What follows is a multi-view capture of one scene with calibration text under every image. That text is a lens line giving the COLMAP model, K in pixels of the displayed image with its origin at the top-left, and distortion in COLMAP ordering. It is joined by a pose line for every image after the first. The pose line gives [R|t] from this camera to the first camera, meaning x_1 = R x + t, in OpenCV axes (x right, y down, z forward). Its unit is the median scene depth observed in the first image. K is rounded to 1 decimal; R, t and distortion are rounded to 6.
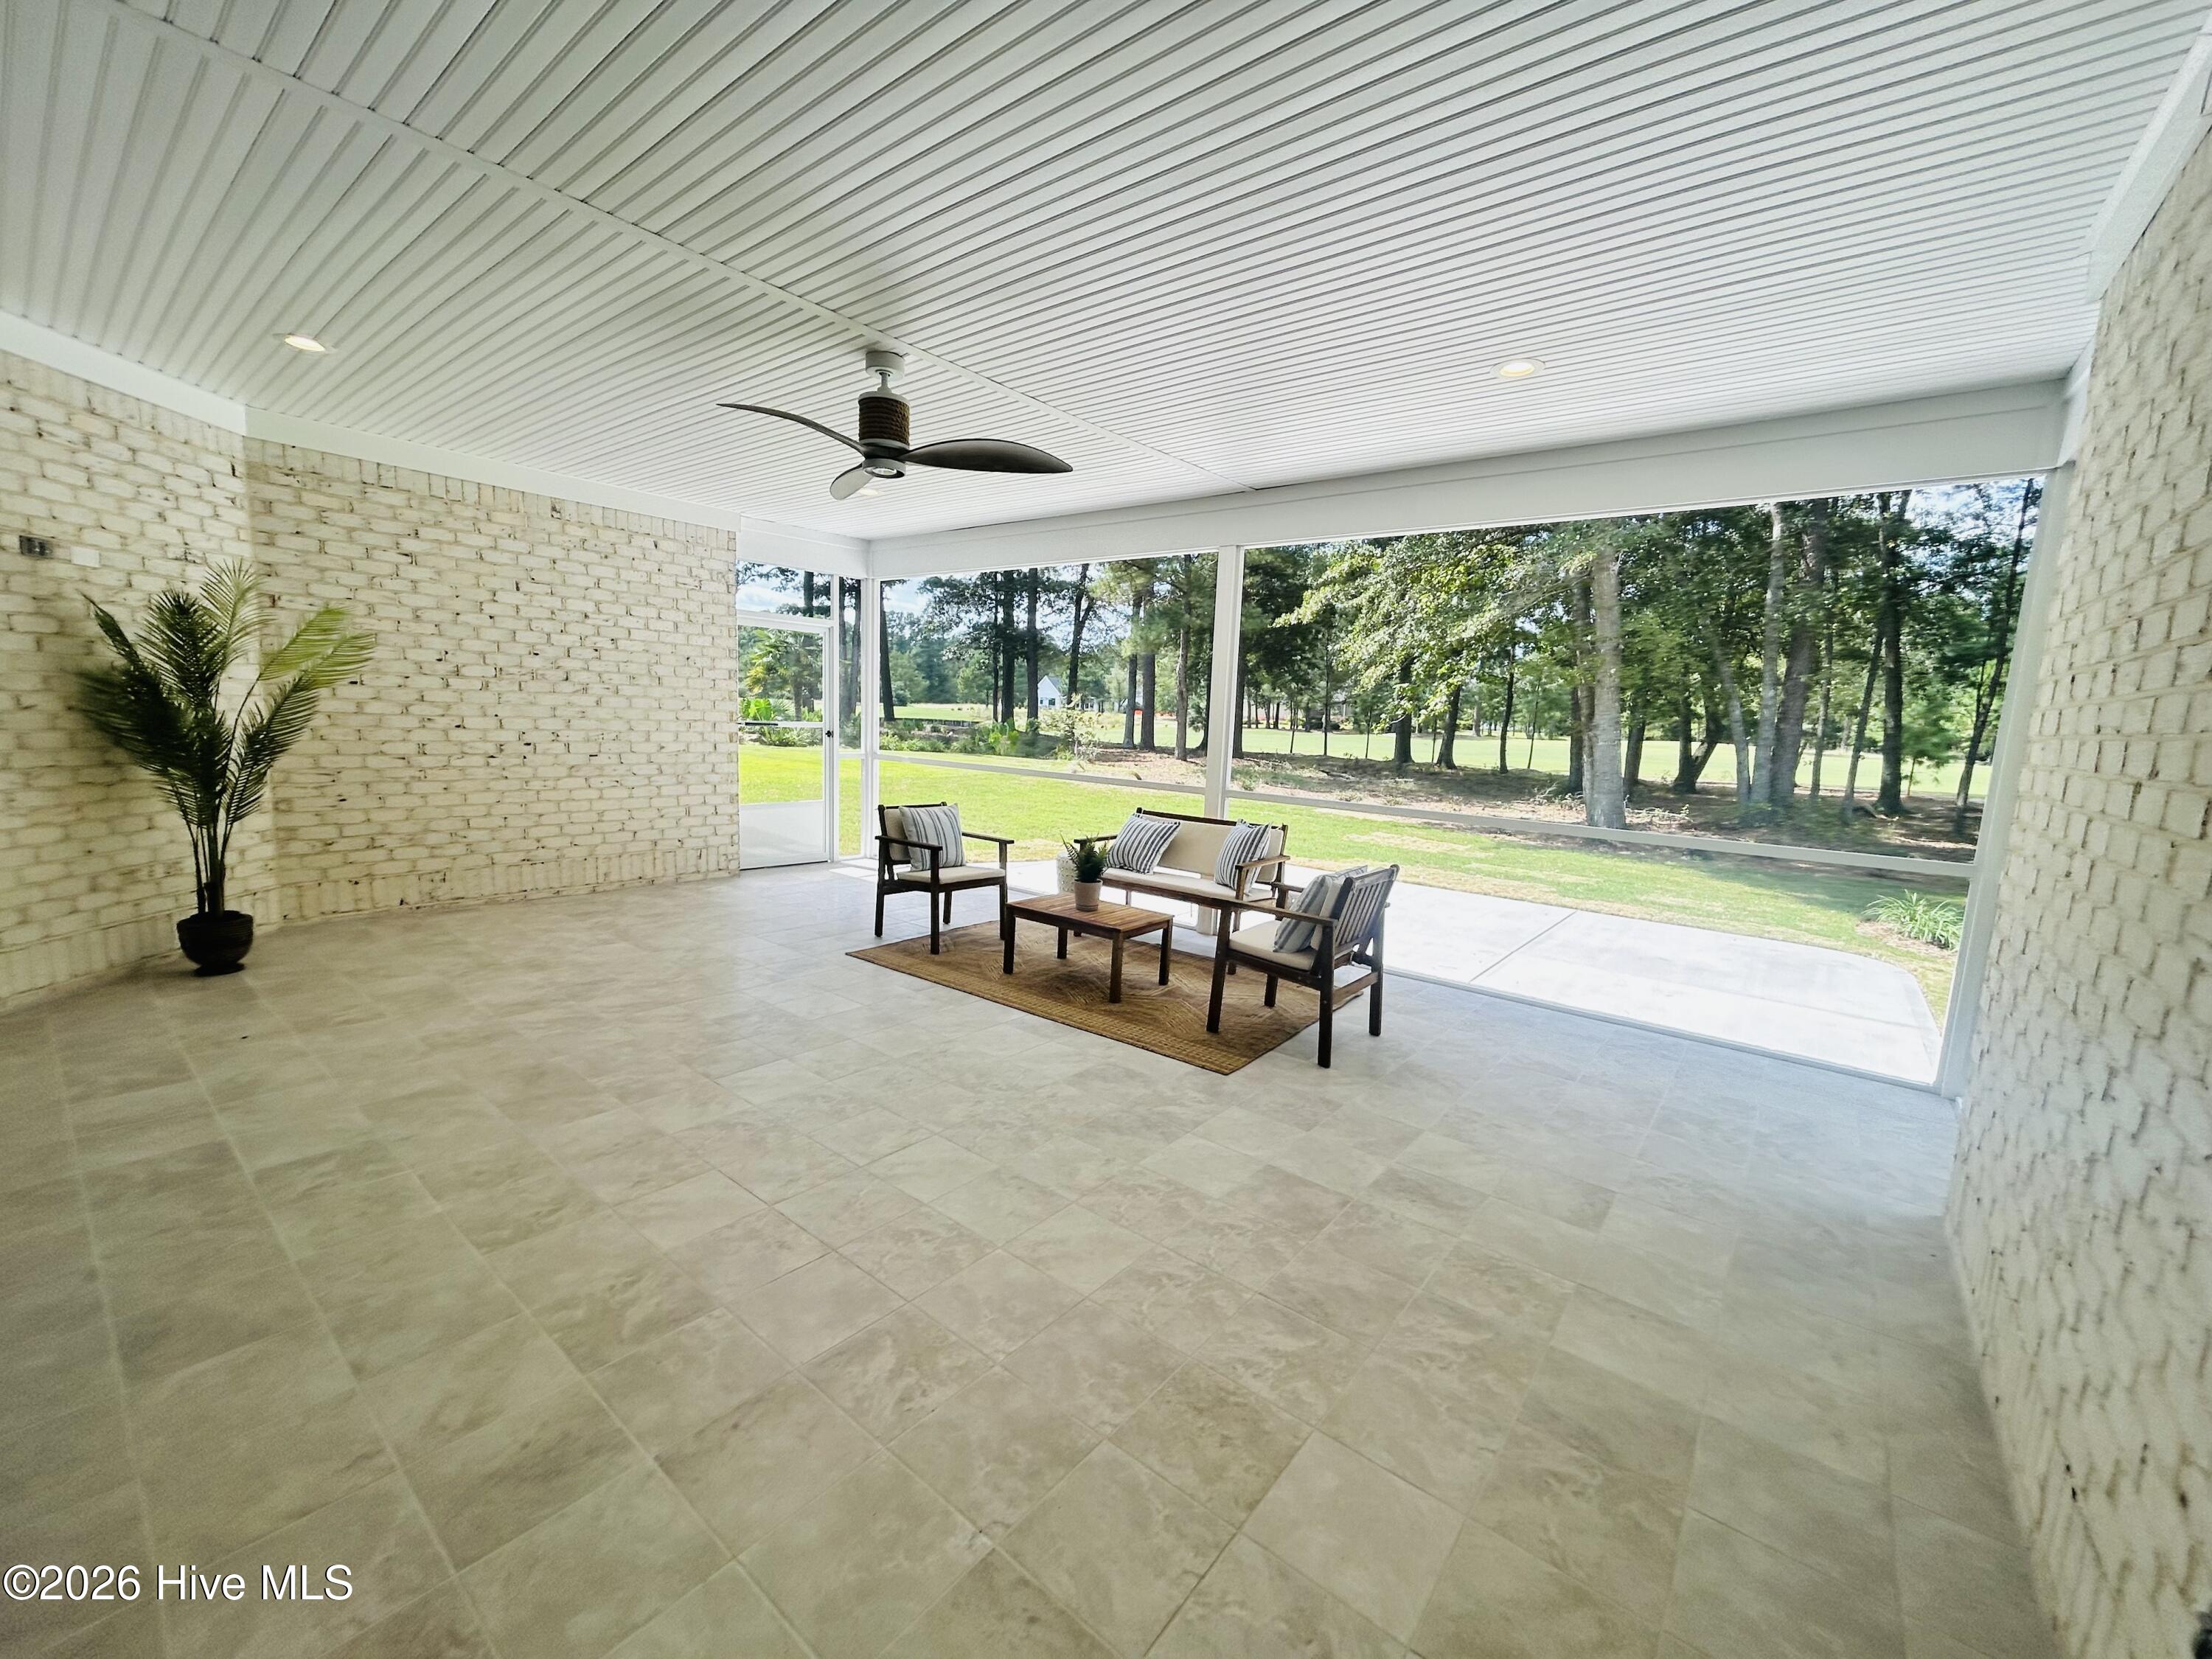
lens RADIAL K [[894.0, 0, 1110.8], [0, 894.0, 825.7], [0, 0, 1]] dist [0.003487, 0.000215]
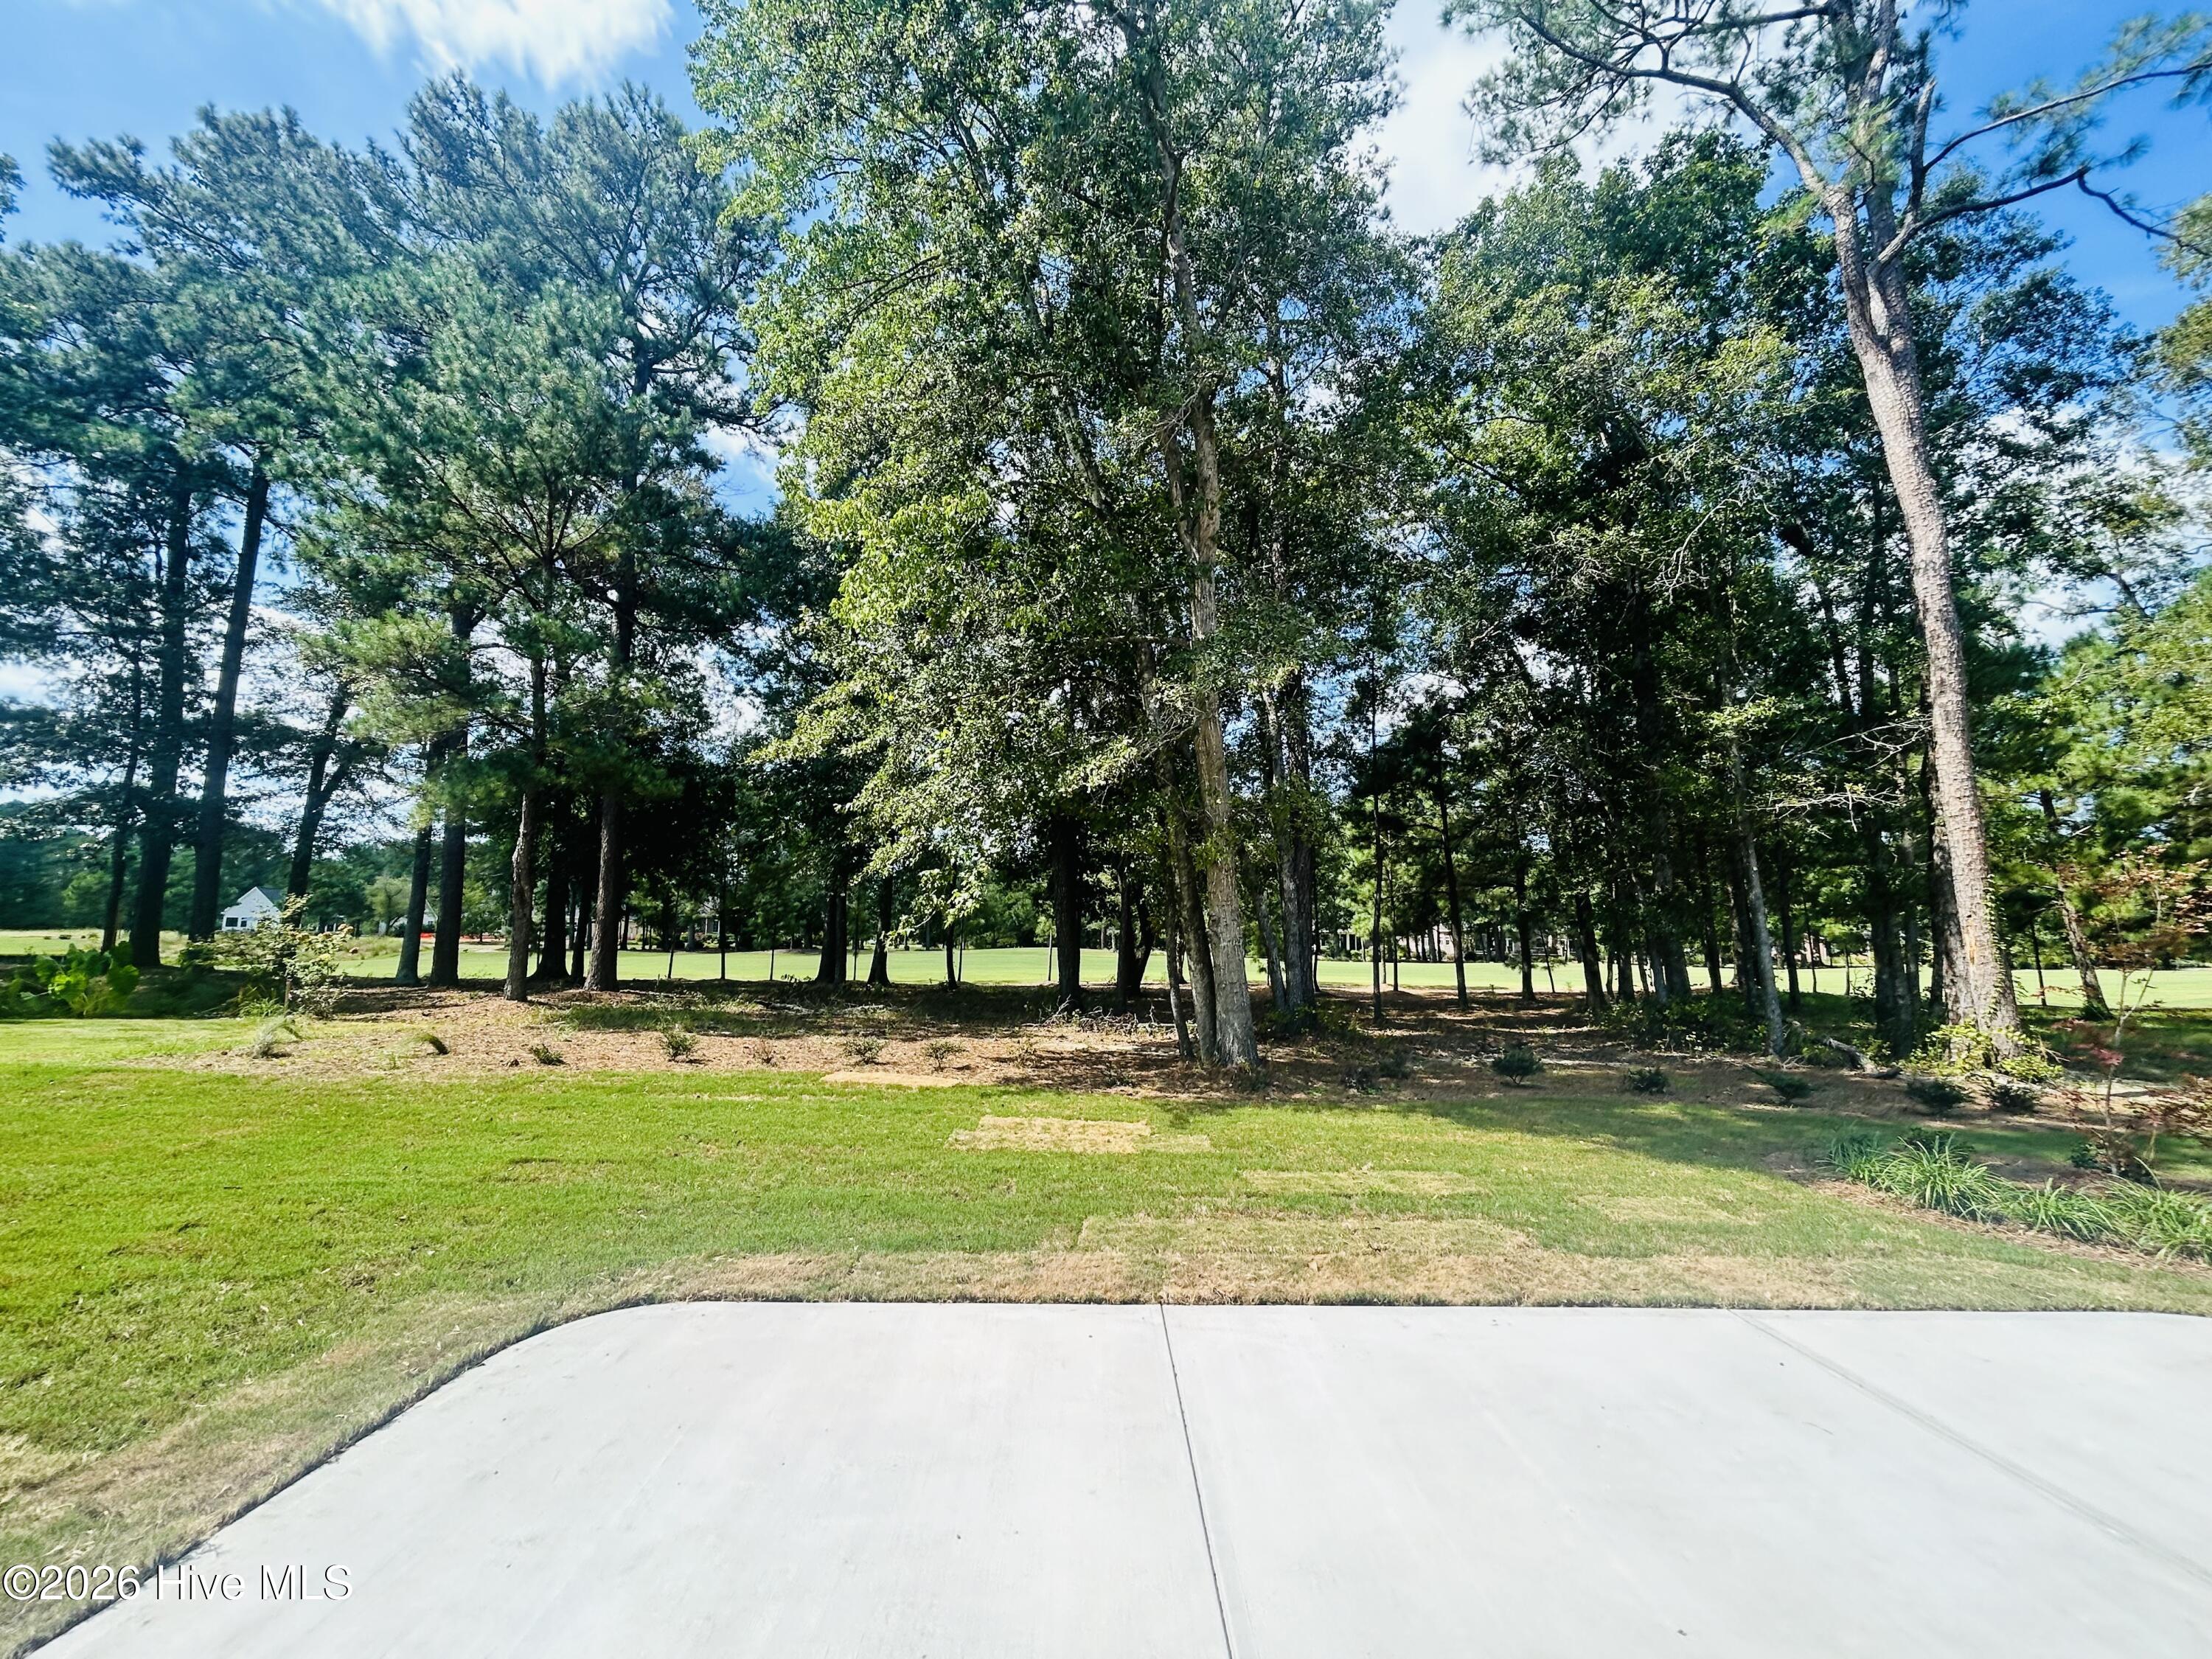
lens RADIAL K [[879.1, 0, 1105.2], [0, 879.1, 837.5], [0, 0, 1]] dist [0.001627, 0.000331]
pose [[0.772438, 0.044686, 0.633516, 0.002140], [0.101708, 0.975943, -0.192851, -0.017153], [-0.626893, 0.213399, 0.749310, 0.182611]]
